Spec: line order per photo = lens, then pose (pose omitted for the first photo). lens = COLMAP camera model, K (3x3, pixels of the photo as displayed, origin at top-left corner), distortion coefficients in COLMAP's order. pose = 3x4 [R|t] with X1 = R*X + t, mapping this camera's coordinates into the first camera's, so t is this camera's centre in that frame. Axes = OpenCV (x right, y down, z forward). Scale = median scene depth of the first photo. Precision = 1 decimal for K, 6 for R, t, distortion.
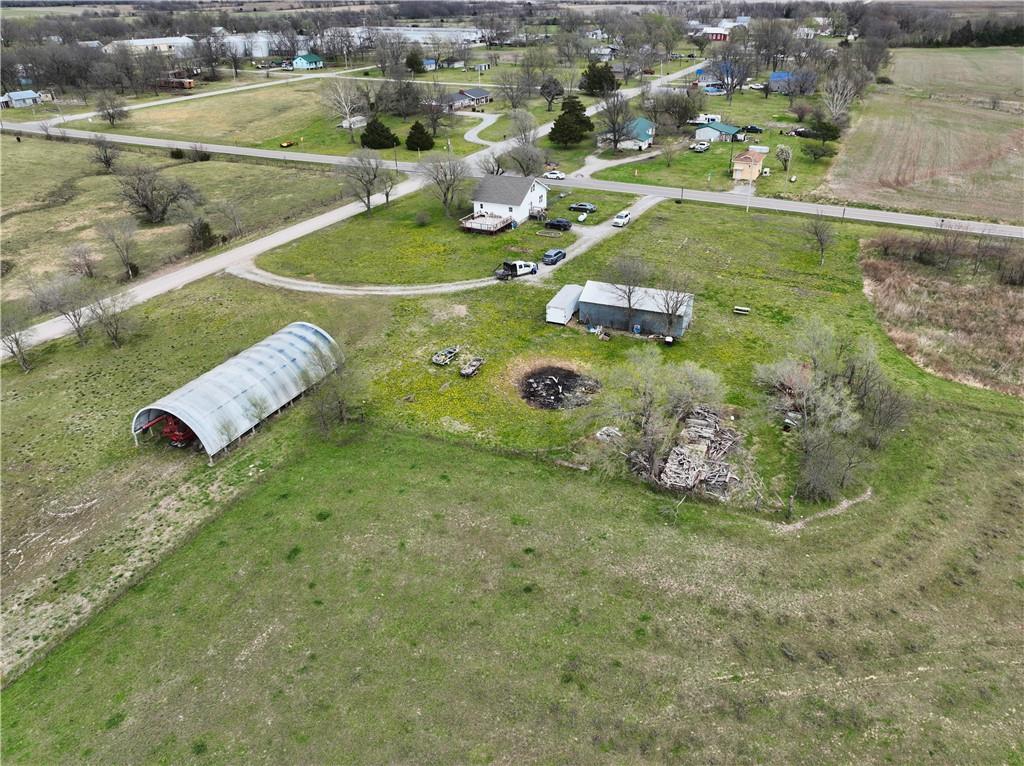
lens RADIAL K [[743.4, 0, 538.4], [0, 743.4, 383.5], [0, 0, 1]] dist [0.007670, 0.002237]
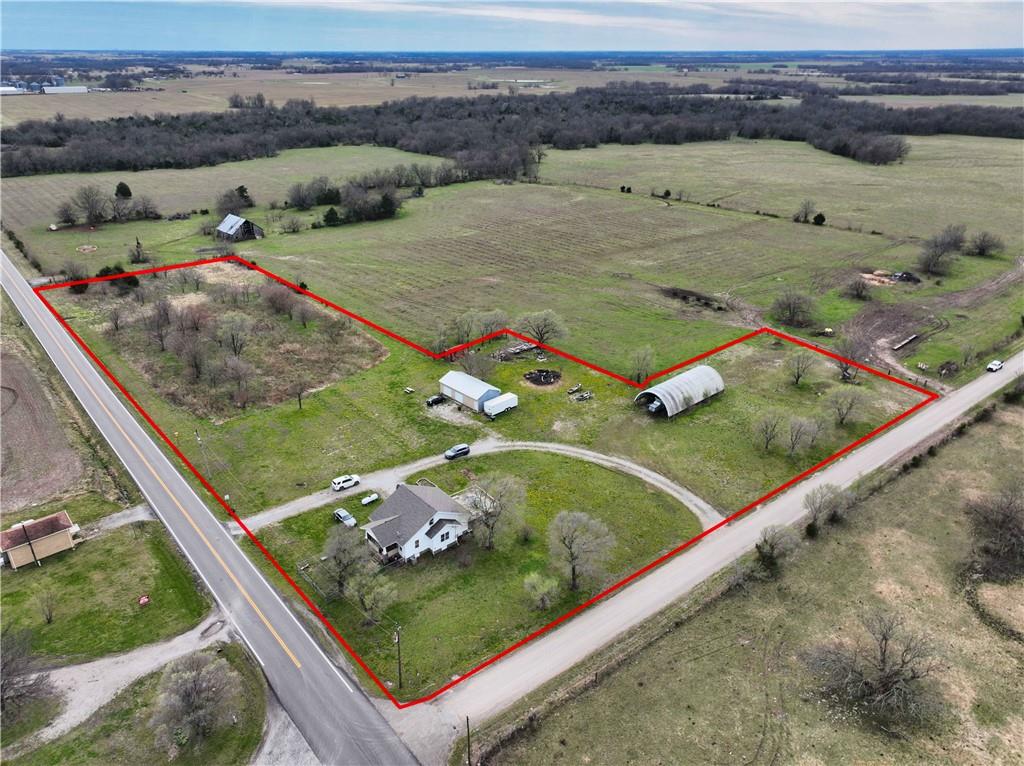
lens RADIAL K [[719.9, 0, 512.0], [0, 719.9, 383.0], [0, 0, 1]] dist [0.001284, 0.010989]
pose [[-0.901715, -0.176909, 0.394478, -0.555743], [0.209669, 0.619013, 0.756876, -1.223775], [-0.378086, 0.765196, -0.521081, 1.625407]]
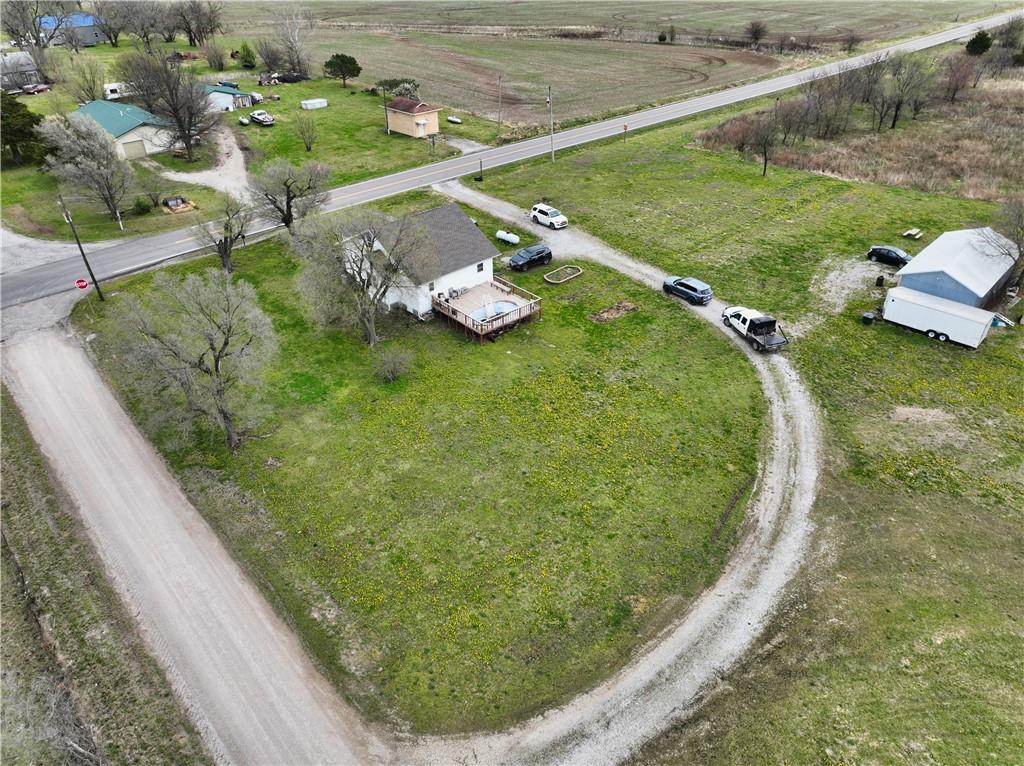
lens RADIAL K [[719.9, 0, 512.0], [0, 719.9, 383.0], [0, 0, 1]] dist [0.001284, 0.010989]
pose [[0.383528, -0.506833, 0.772028, -0.571802], [0.448151, 0.833070, 0.324275, -0.393078], [-0.807507, 0.221617, 0.546643, 0.876326]]
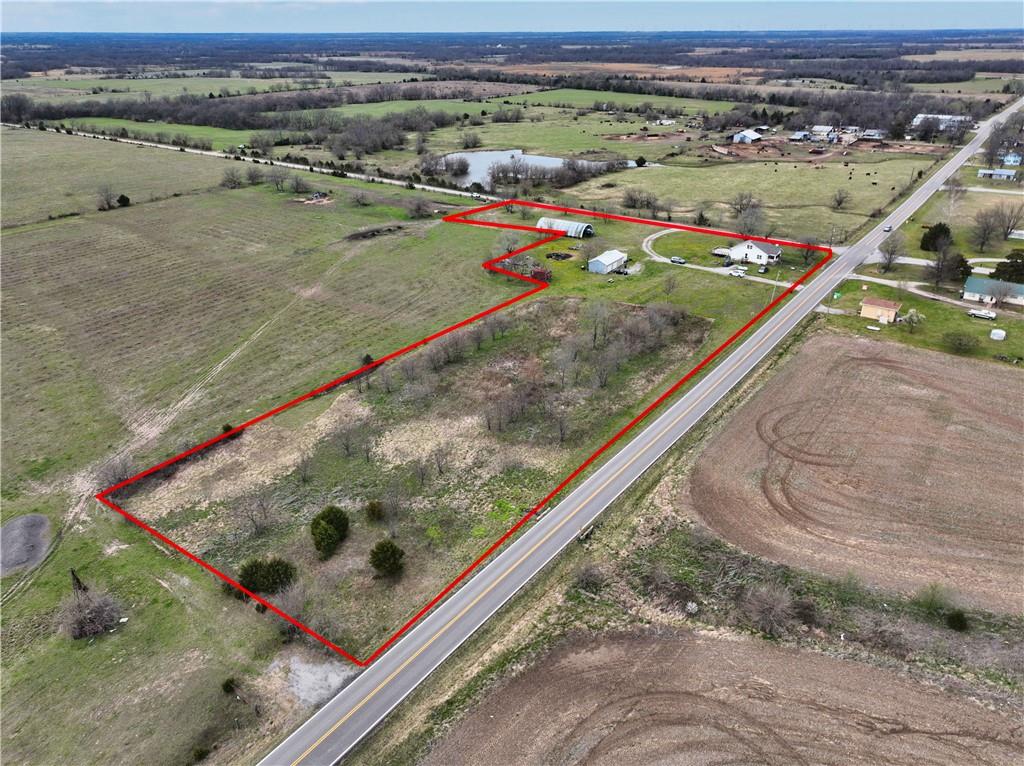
lens RADIAL K [[719.9, 0, 512.0], [0, 719.9, 383.0], [0, 0, 1]] dist [0.001284, 0.010989]
pose [[-0.213108, 0.436148, -0.874277, 2.302015], [-0.458738, 0.745398, 0.483674, -0.759729], [0.862638, 0.504139, 0.041227, 0.728609]]
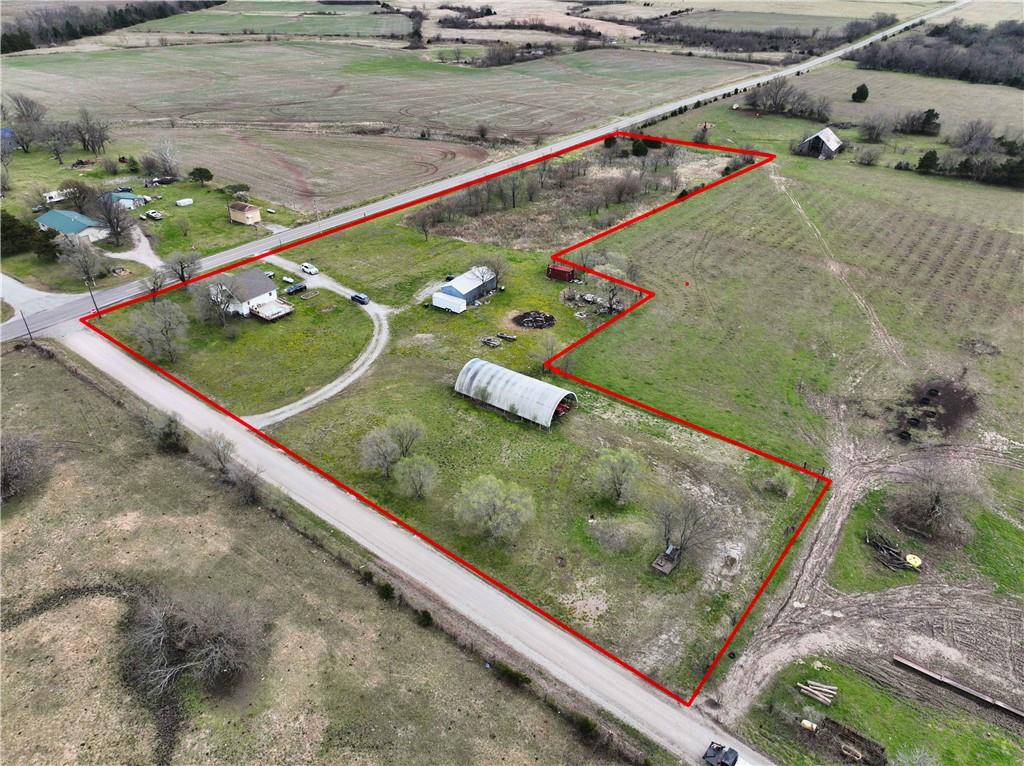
lens RADIAL K [[719.9, 0, 512.0], [0, 719.9, 383.0], [0, 0, 1]] dist [0.001284, 0.010989]
pose [[0.215865, -0.507847, 0.833962, -1.291720], [0.459203, 0.806554, 0.372296, -0.464995], [-0.861705, 0.302592, 0.407312, 0.223330]]
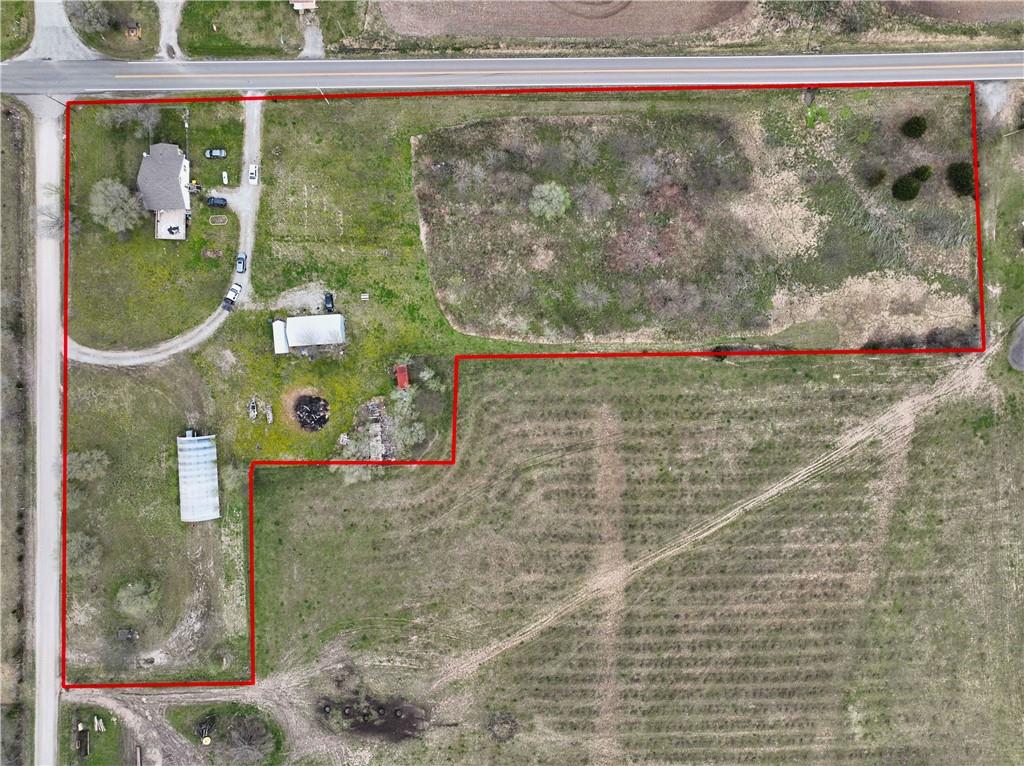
lens RADIAL K [[719.9, 0, 512.0], [0, 719.9, 383.0], [0, 0, 1]] dist [0.001284, 0.010989]
pose [[0.905927, -0.423356, -0.008129, 0.489797], [0.204695, 0.421055, 0.883636, -1.421933], [-0.370670, -0.802174, 0.468104, -0.161684]]
